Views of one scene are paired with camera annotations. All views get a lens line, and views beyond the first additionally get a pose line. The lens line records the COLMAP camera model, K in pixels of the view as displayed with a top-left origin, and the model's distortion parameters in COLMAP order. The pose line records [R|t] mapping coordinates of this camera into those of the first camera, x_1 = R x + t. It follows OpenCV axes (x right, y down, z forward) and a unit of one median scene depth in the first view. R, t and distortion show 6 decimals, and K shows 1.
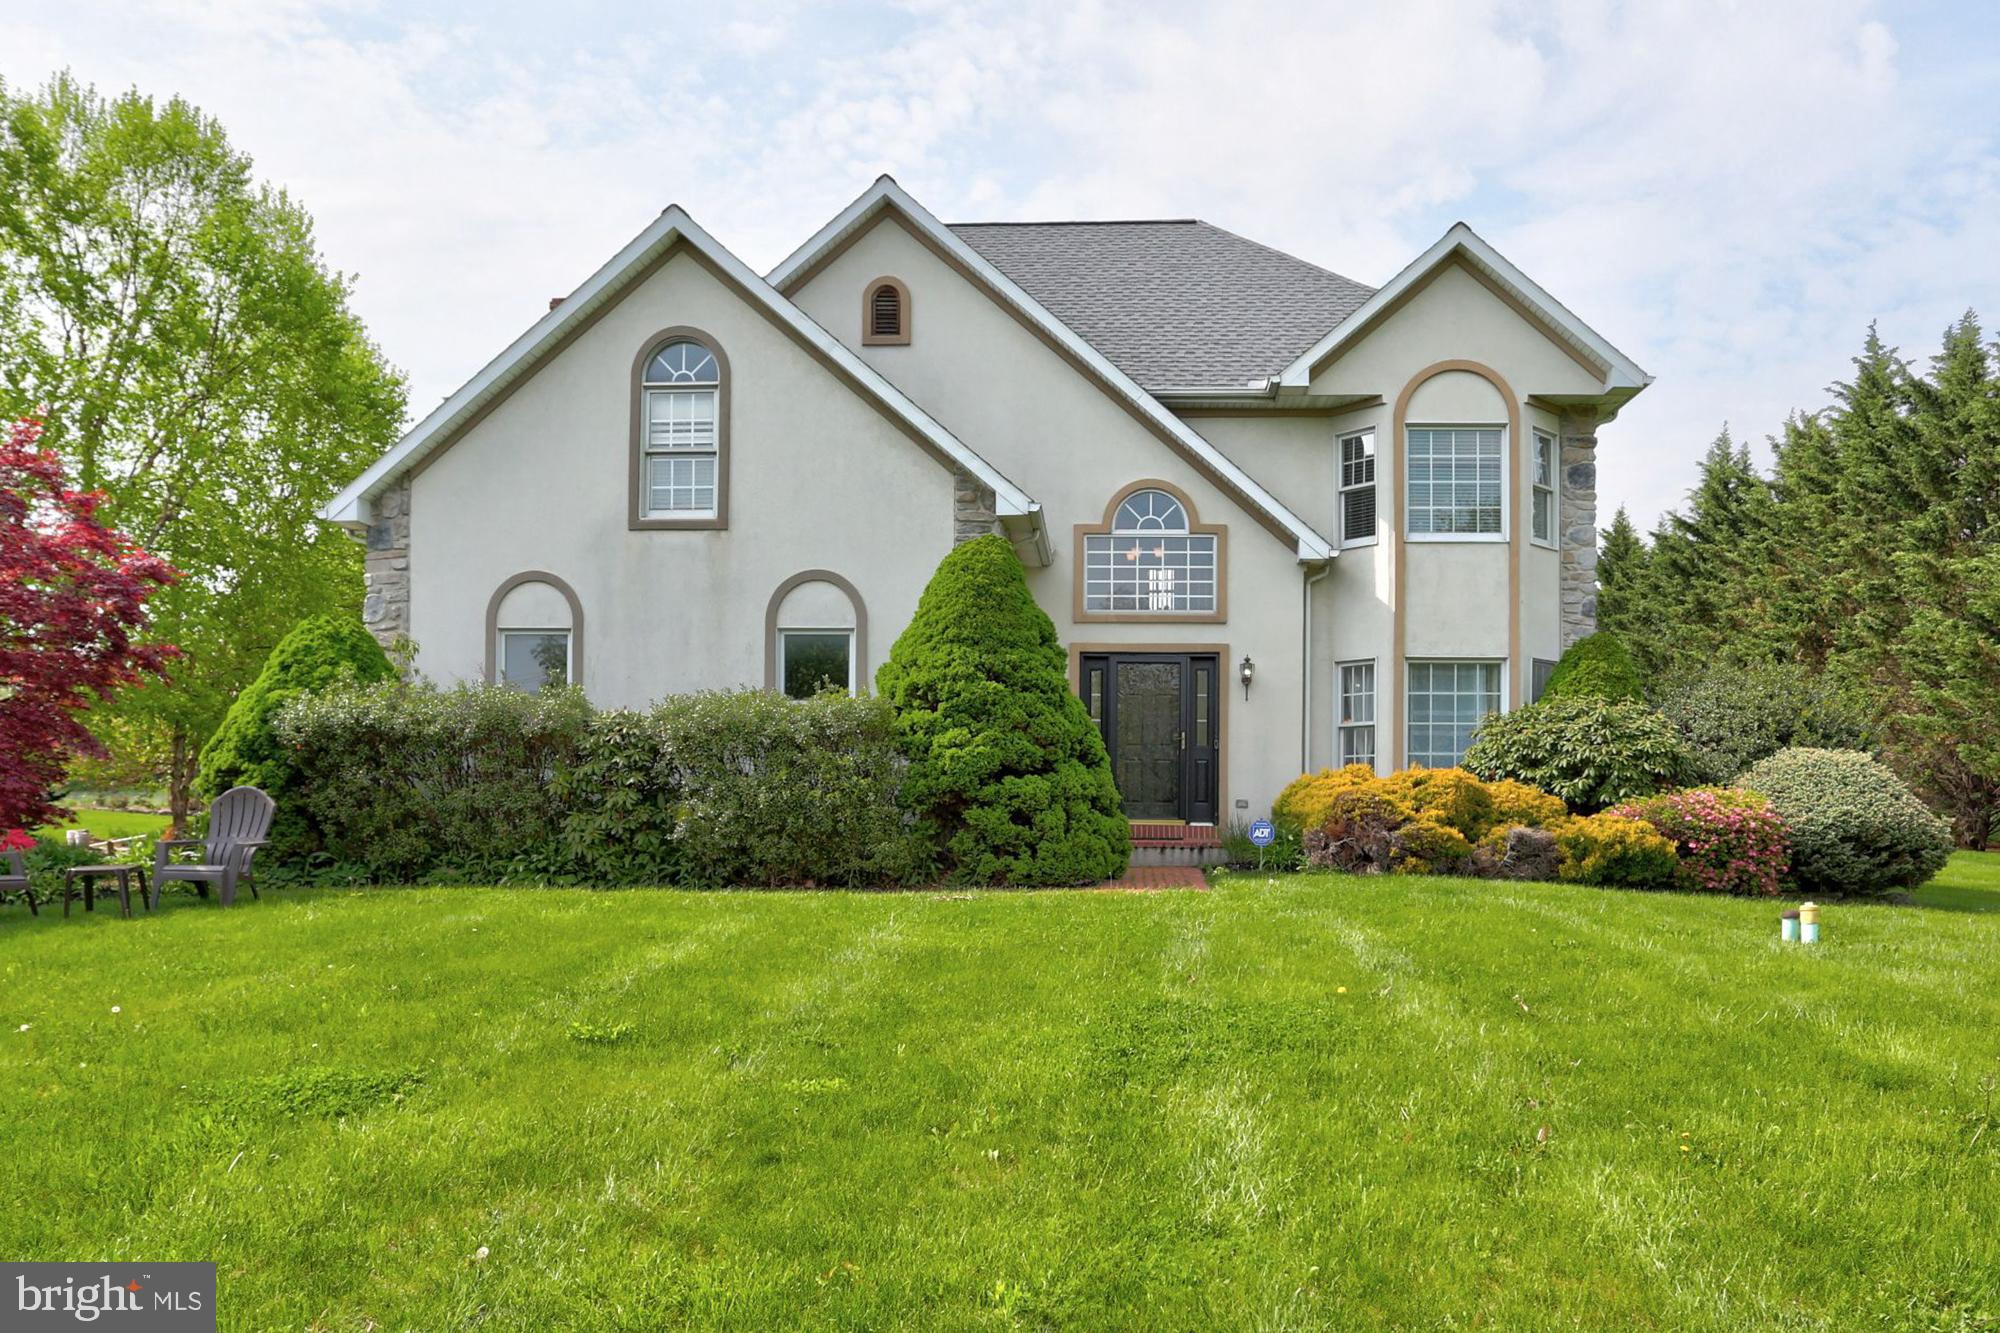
lens RADIAL K [[1010.4, 0, 998.7], [0, 1010.4, 701.0], [0, 0, 1]] dist [-0.081173, 0.042161]
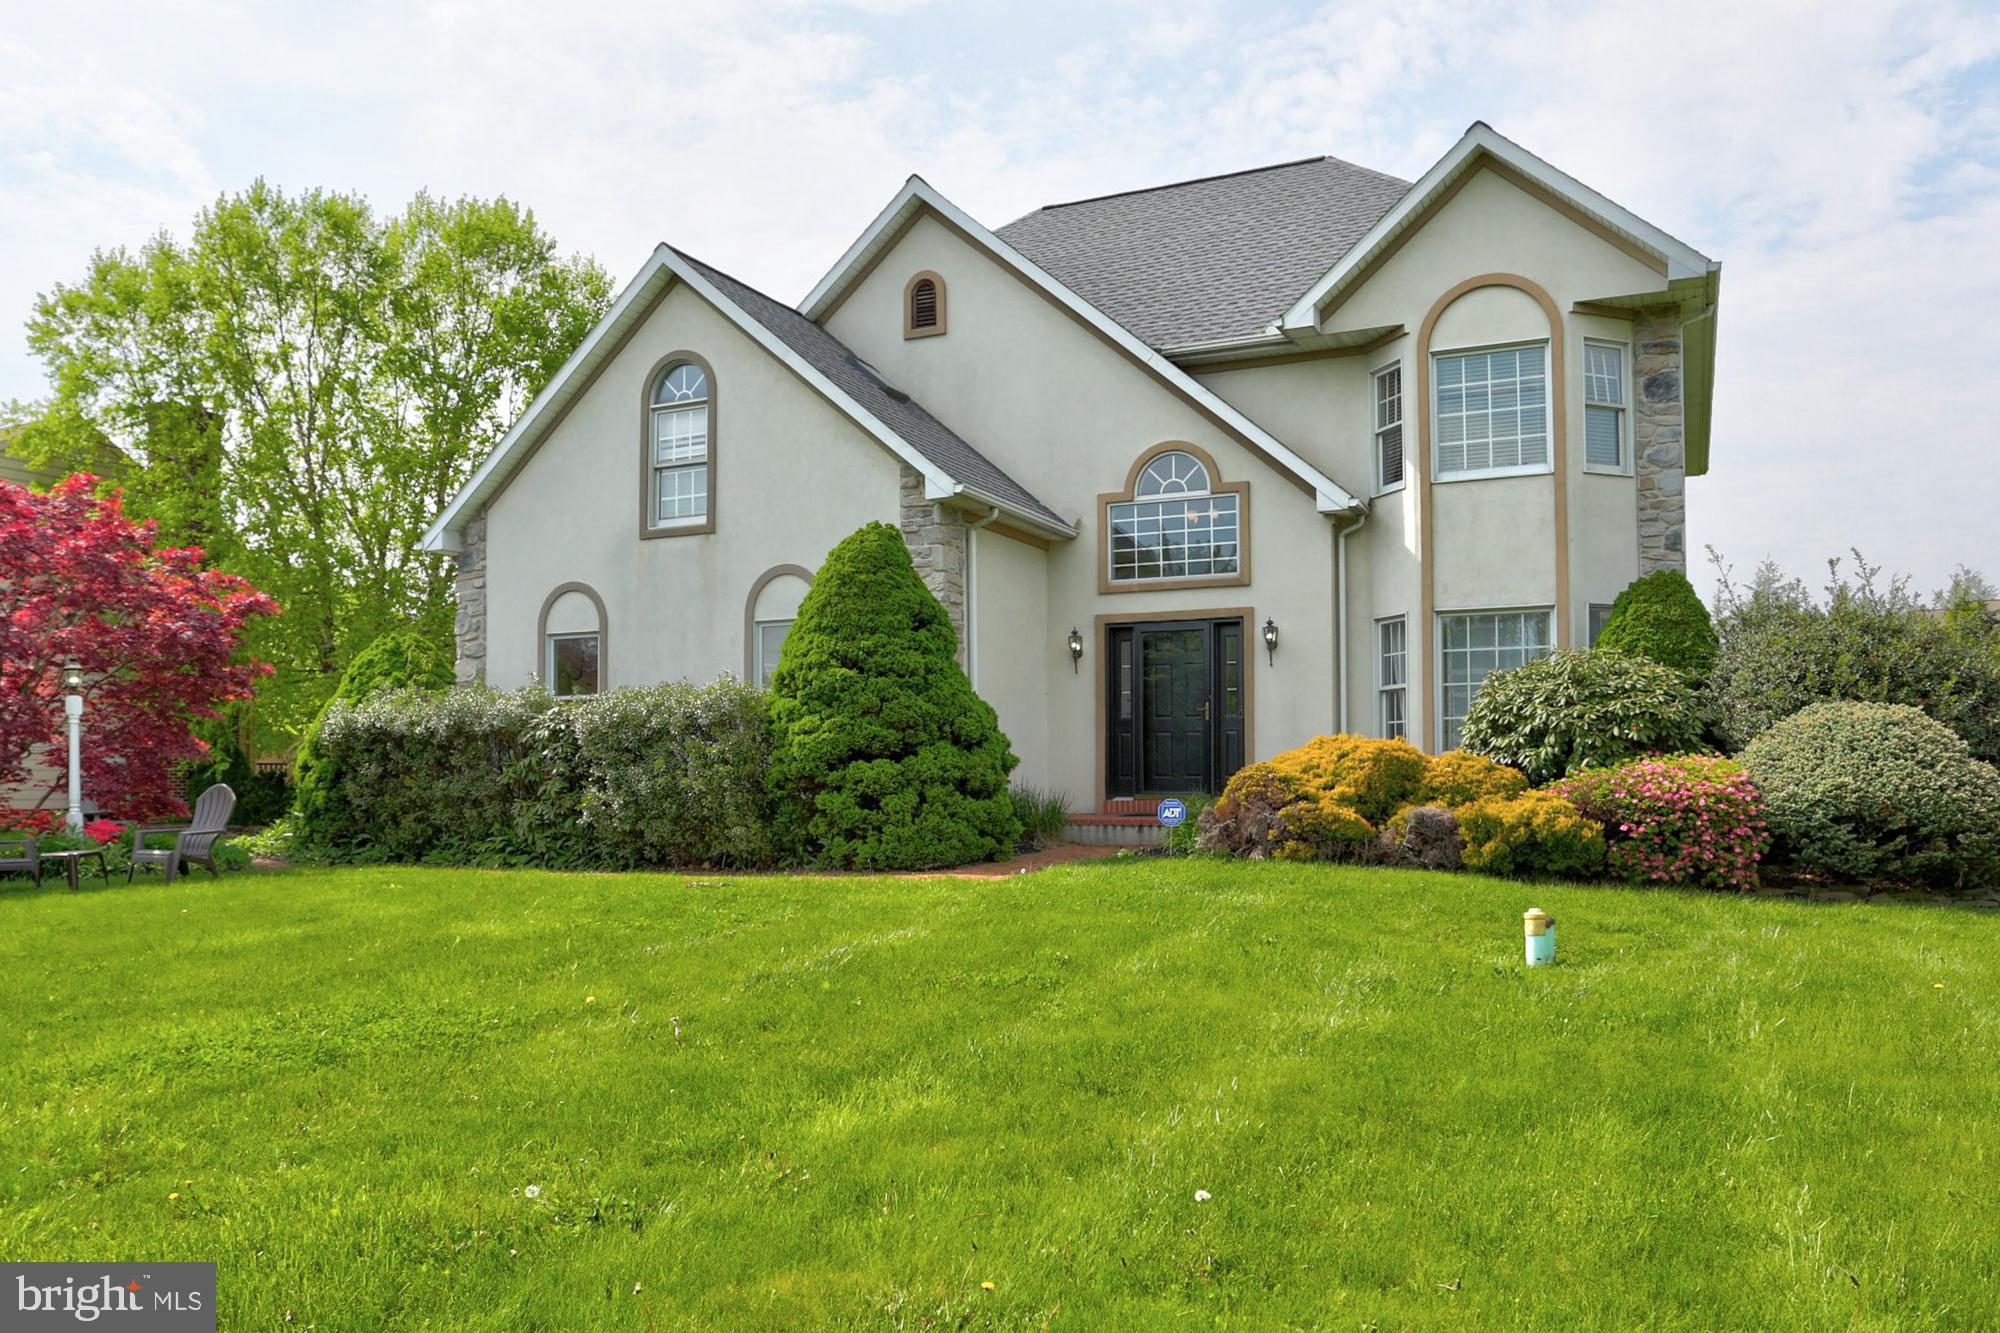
lens RADIAL K [[995.6, 0, 985.0], [0, 995.6, 657.6], [0, 0, 1]] dist [-0.087134, 0.049254]
pose [[0.964611, -0.047701, -0.259326, 0.267681], [0.044120, 0.998834, -0.019615, -0.002791], [0.259960, 0.007479, 0.965591, 0.045413]]
